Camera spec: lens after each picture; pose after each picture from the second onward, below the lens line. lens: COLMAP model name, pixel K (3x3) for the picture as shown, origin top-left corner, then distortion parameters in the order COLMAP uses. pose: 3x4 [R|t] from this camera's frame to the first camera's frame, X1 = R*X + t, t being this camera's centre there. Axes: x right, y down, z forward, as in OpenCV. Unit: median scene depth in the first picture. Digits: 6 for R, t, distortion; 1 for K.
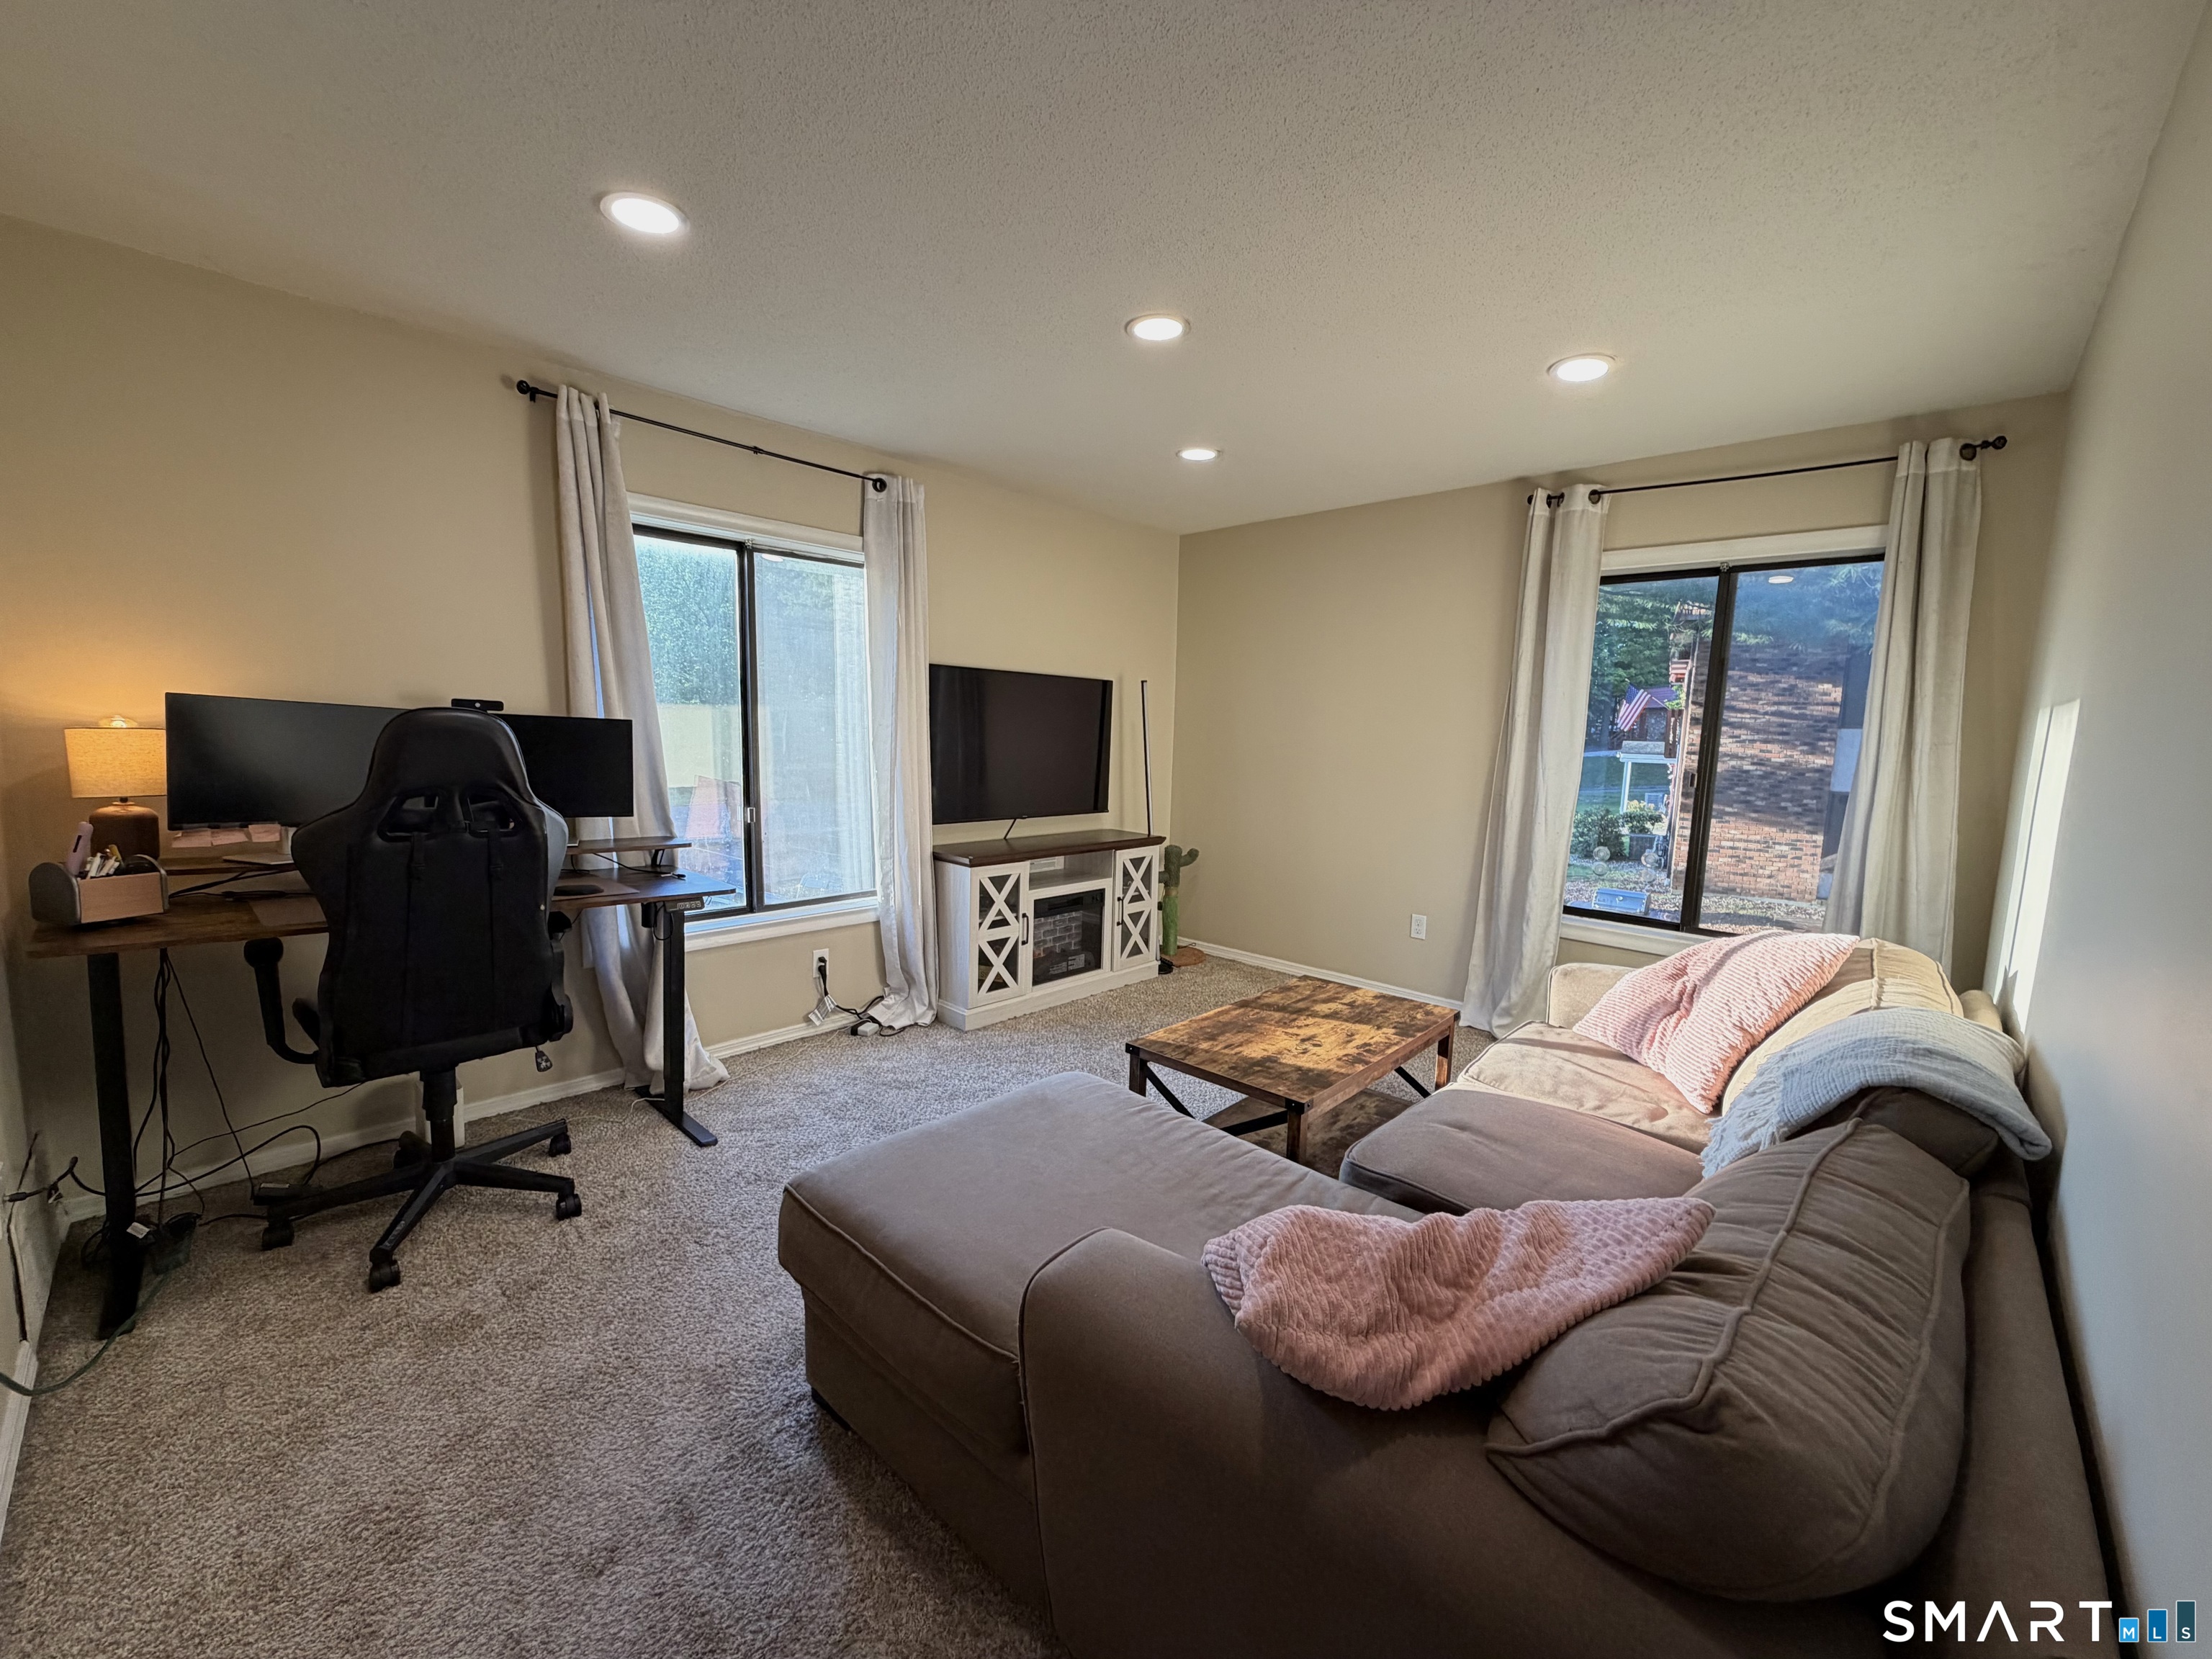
lens RADIAL K [[882.8, 0, 1103.9], [0, 882.8, 831.2], [0, 0, 1]] dist [-0.000742, 0.000343]
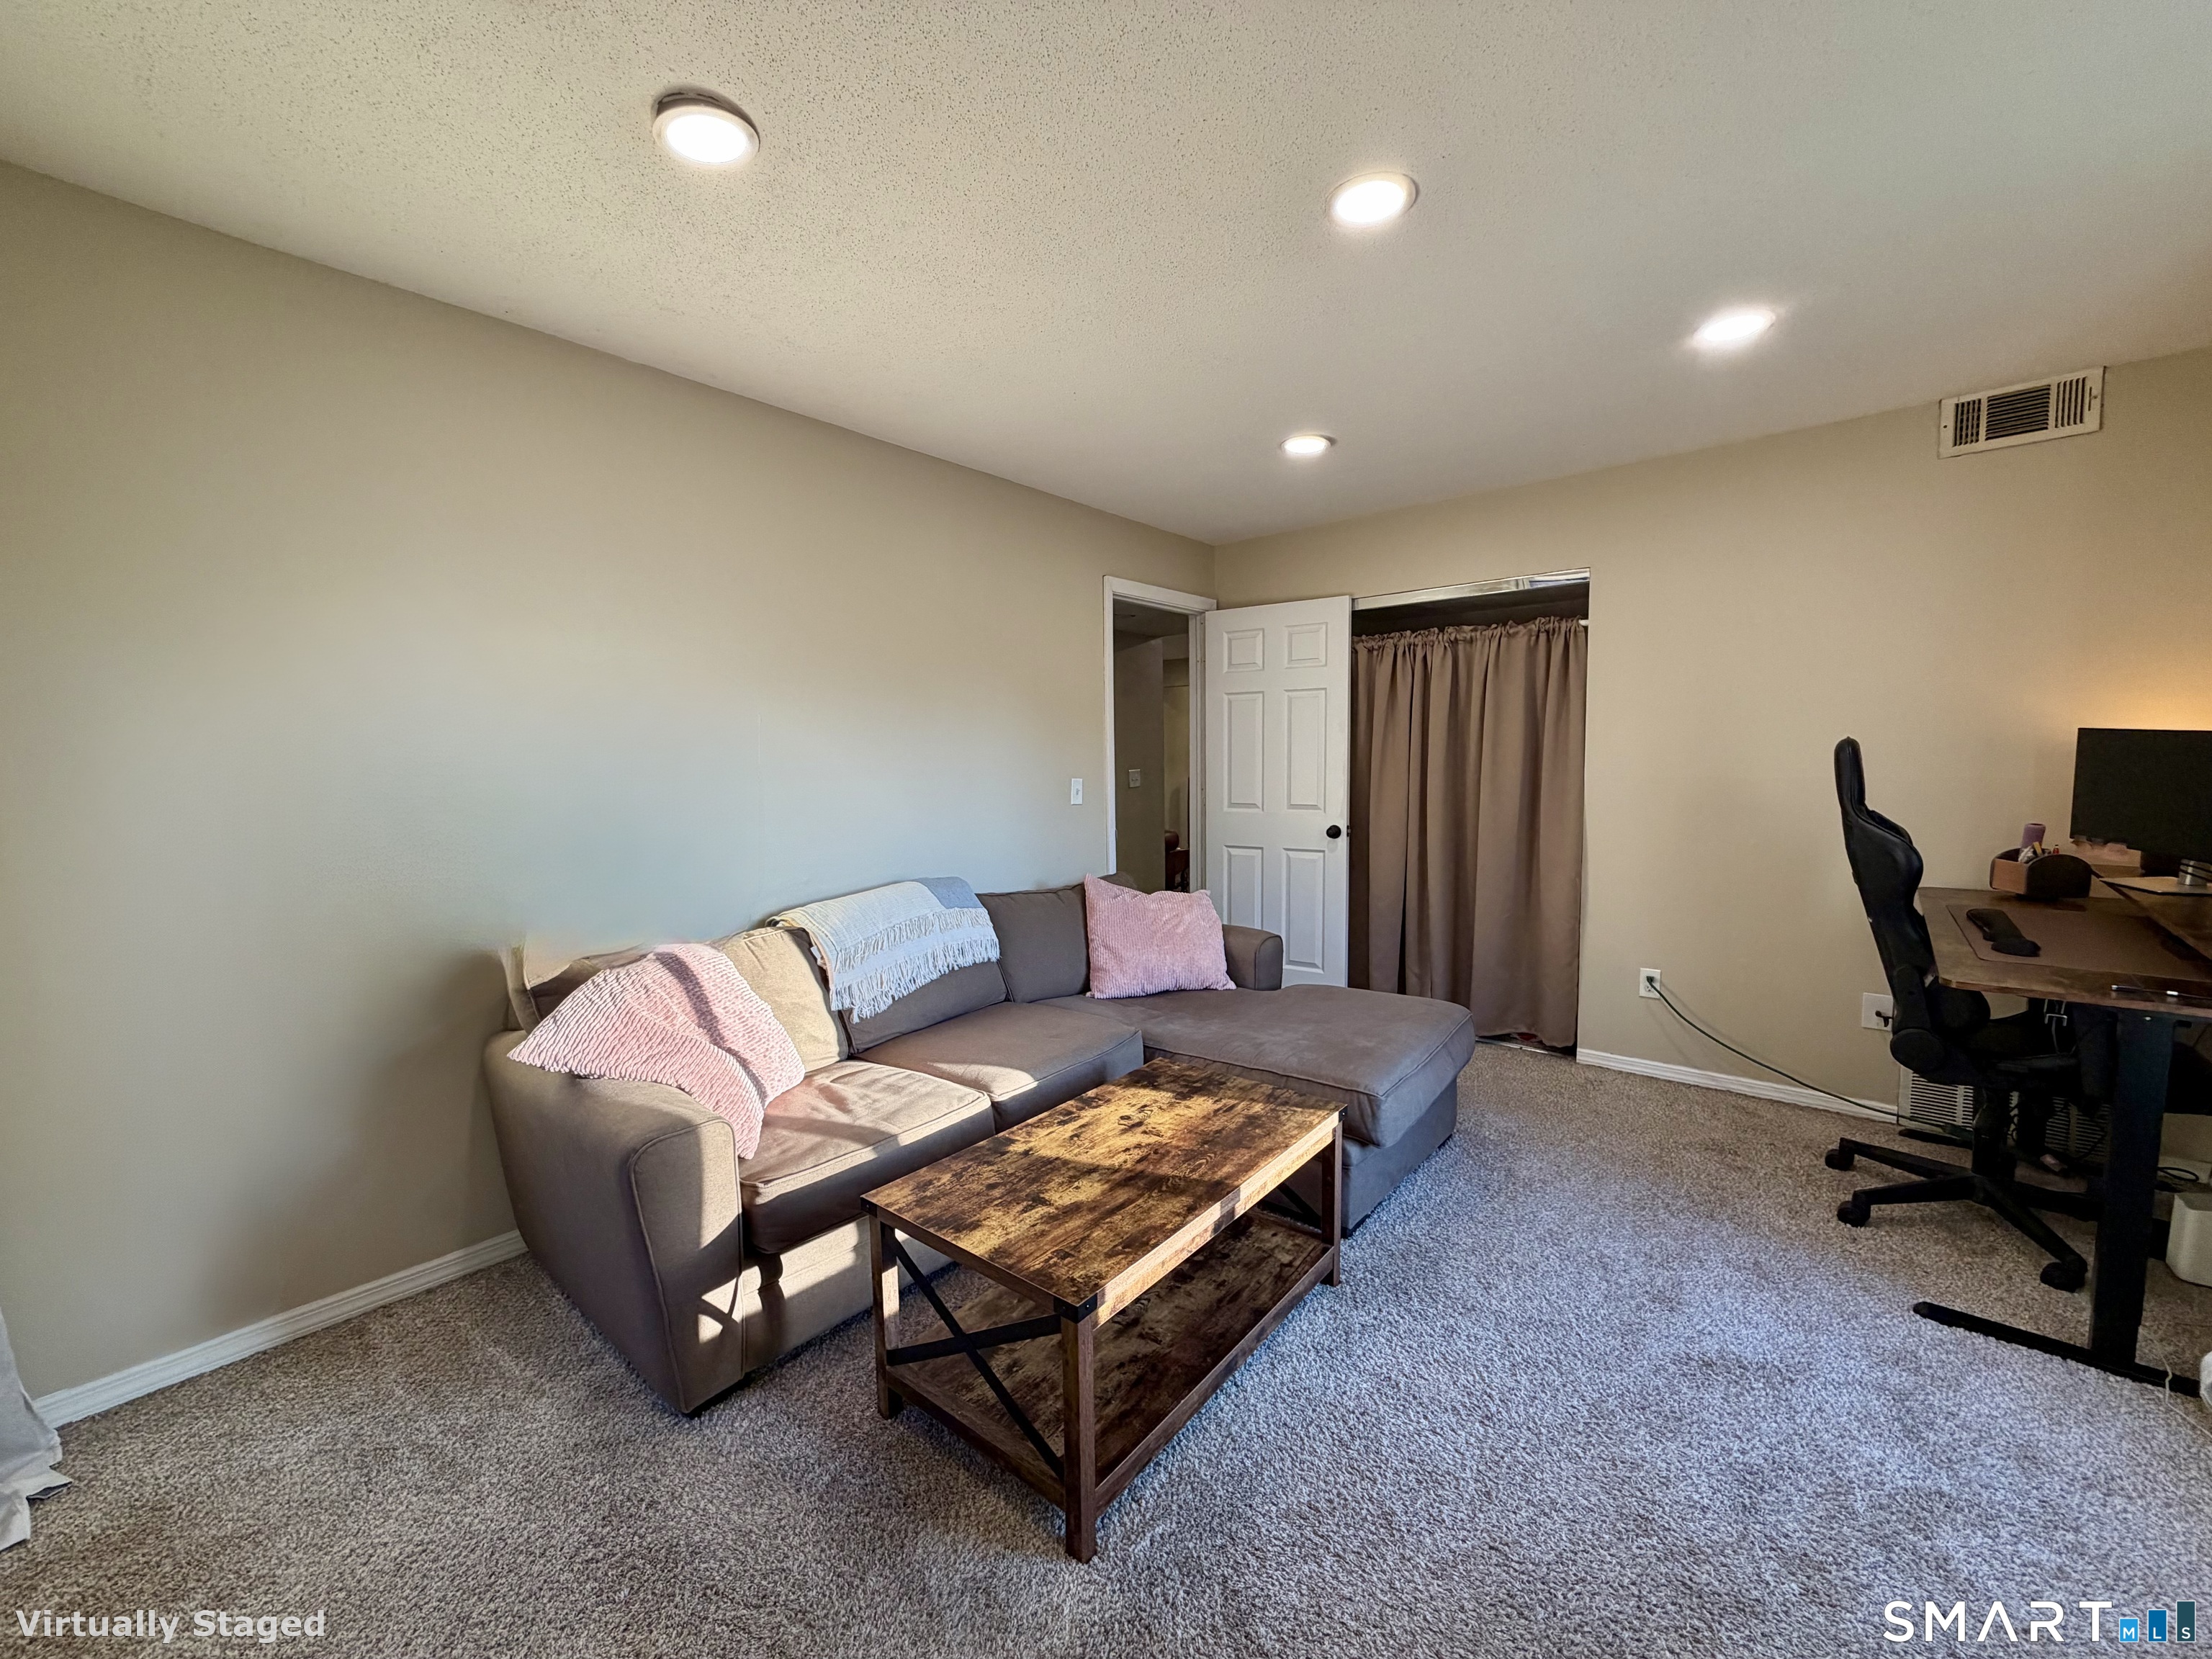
lens RADIAL K [[882.8, 0, 1103.9], [0, 882.8, 831.2], [0, 0, 1]] dist [-0.000742, 0.000343]
pose [[-0.998531, -0.010536, -0.053143, 0.238383], [-0.021063, 0.979237, 0.201624, -0.147226], [0.049915, 0.202447, -0.978020, 1.358043]]
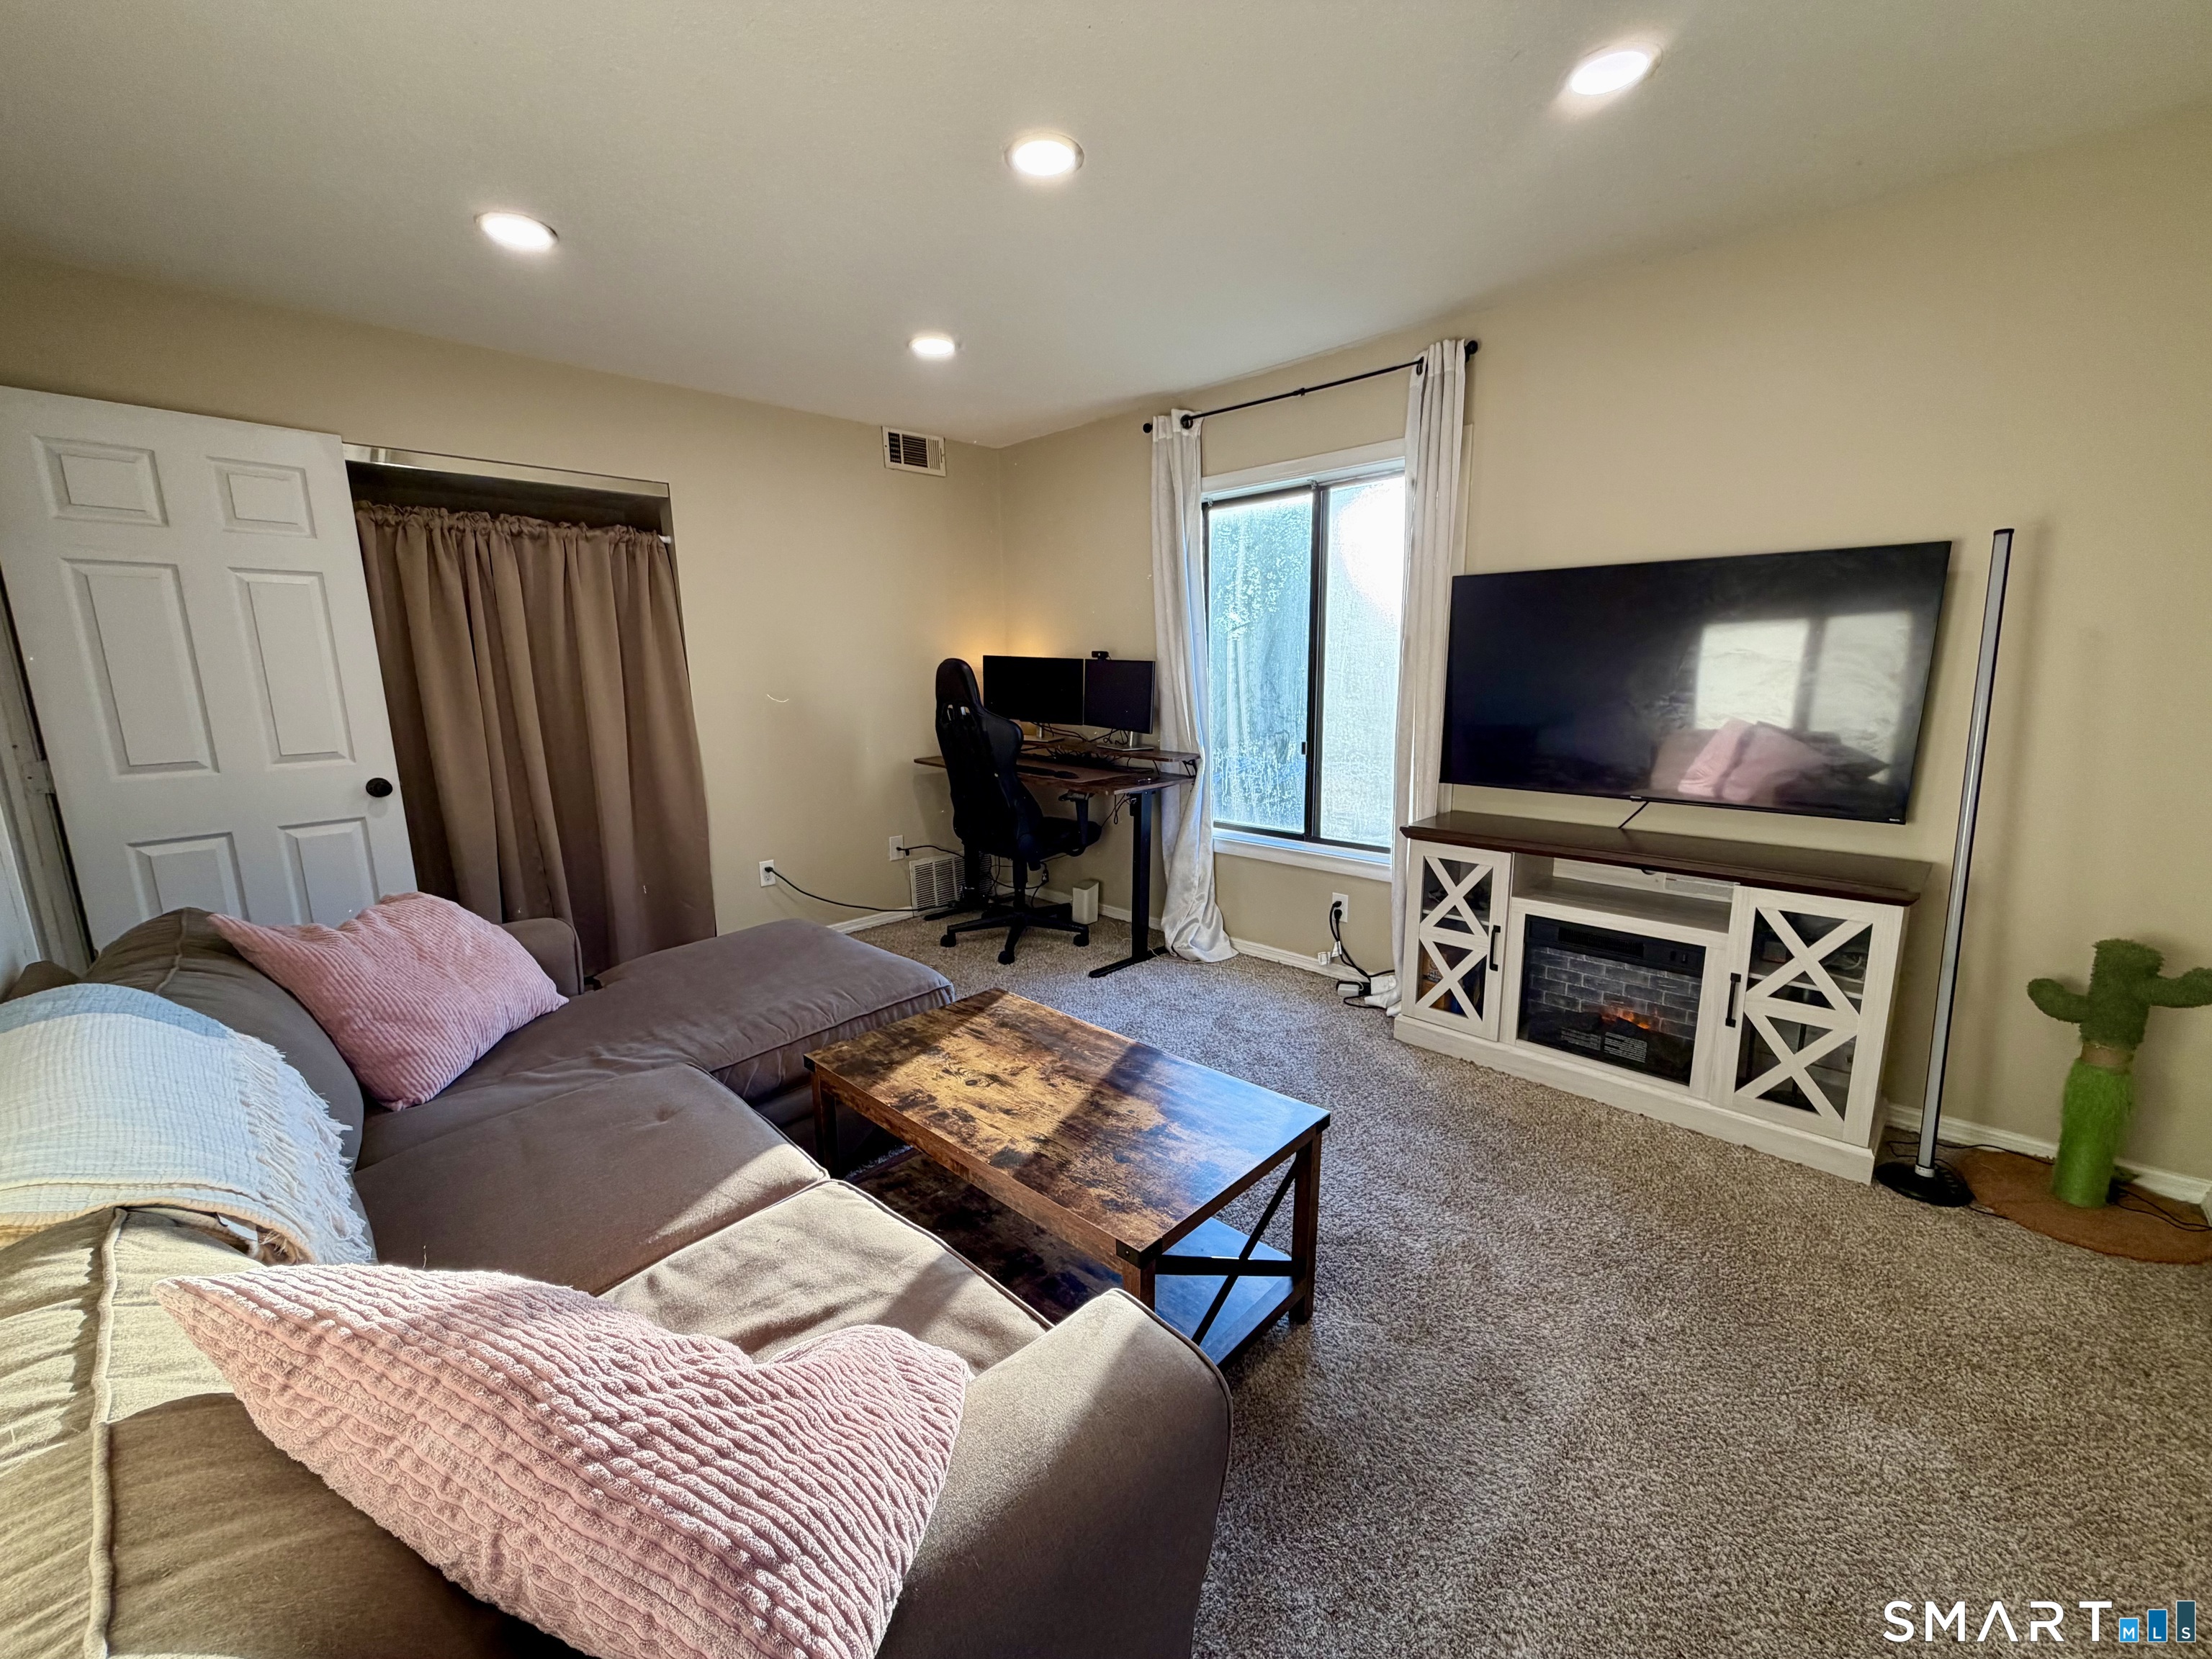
lens RADIAL K [[882.8, 0, 1103.9], [0, 882.8, 831.2], [0, 0, 1]] dist [-0.000742, 0.000343]
pose [[-0.019932, 0.164156, -0.986233, 0.719955], [-0.107035, 0.980410, 0.165350, -0.075583], [0.994055, 0.108857, -0.001971, 0.839366]]
